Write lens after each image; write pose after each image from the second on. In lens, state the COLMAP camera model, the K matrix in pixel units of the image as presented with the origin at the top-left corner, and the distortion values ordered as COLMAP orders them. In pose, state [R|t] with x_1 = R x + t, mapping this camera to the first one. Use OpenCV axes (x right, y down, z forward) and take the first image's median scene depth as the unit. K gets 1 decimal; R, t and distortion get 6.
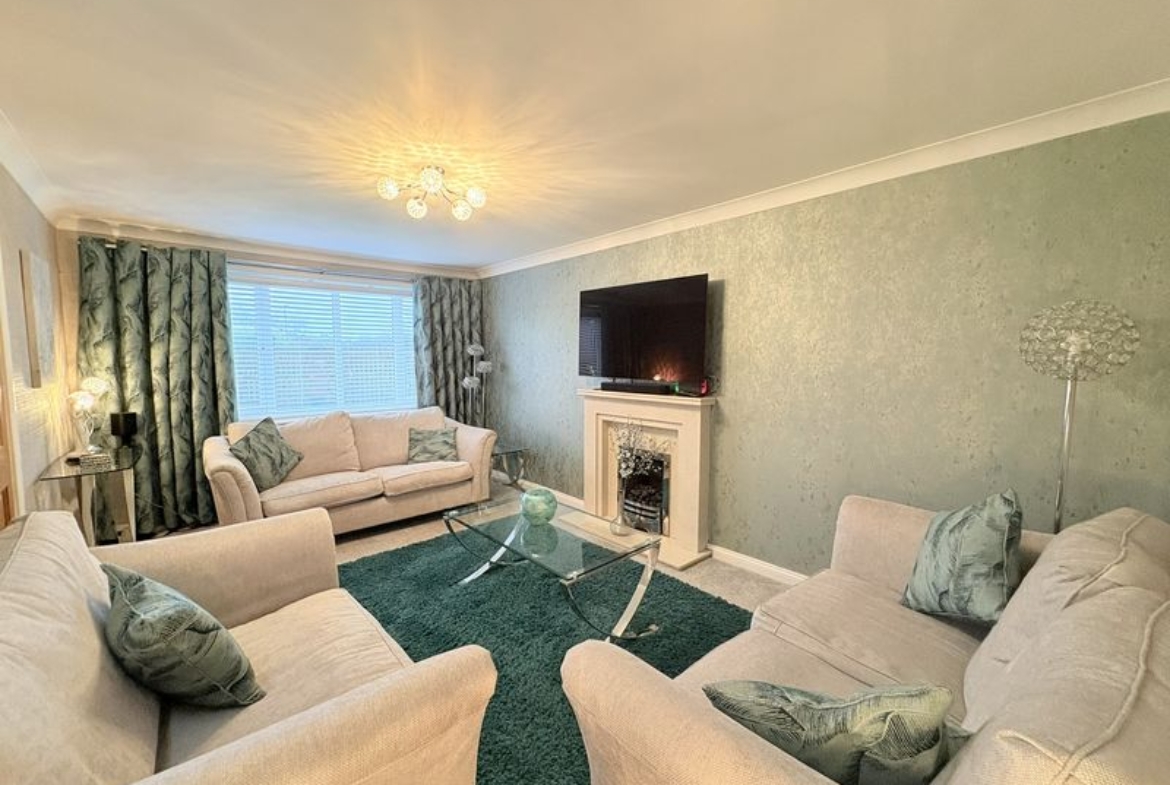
lens RADIAL K [[467.1, 0, 583.6], [0, 467.1, 393.4], [0, 0, 1]] dist [0.002690, 0.000207]
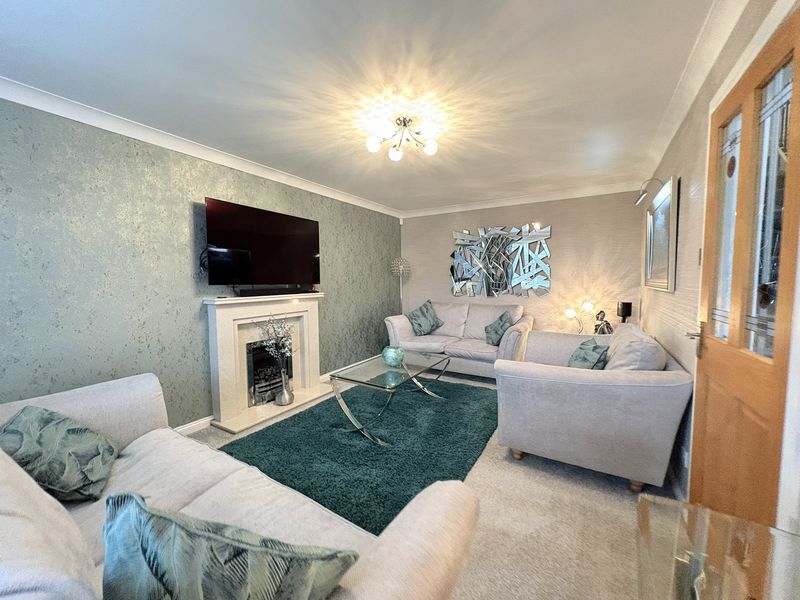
lens RADIAL K [[321.0, 0, 399.5], [0, 321.0, 299.6], [0, 0, 1]] dist [-0.000302, -0.000046]
pose [[-0.284468, -0.064367, 0.956522, -0.913975], [0.075848, 0.993105, 0.089386, -0.045309], [-0.955680, 0.097978, -0.277625, 0.988145]]
